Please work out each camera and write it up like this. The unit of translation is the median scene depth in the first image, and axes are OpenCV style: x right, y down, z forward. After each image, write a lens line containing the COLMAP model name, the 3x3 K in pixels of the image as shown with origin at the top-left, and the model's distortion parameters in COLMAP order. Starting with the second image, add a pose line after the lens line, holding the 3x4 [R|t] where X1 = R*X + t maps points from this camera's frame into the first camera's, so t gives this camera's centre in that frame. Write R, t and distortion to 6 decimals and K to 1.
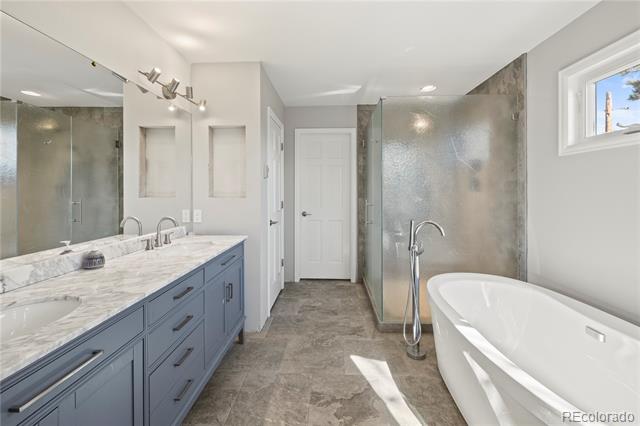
lens RADIAL K [[278.4, 0, 319.0], [0, 278.4, 188.5], [0, 0, 1]] dist [-0.000485, 0.000036]
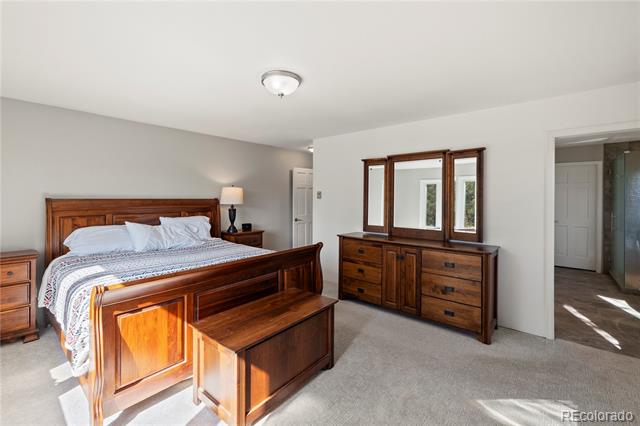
lens RADIAL K [[275.8, 0, 319.0], [0, 275.8, 197.1], [0, 0, 1]] dist [-0.000912, -0.000302]
pose [[0.790654, 0.005452, -0.612240, -0.139931], [-0.000230, 0.999963, 0.008609, -0.049606], [0.612264, -0.006666, 0.790625, -0.932346]]
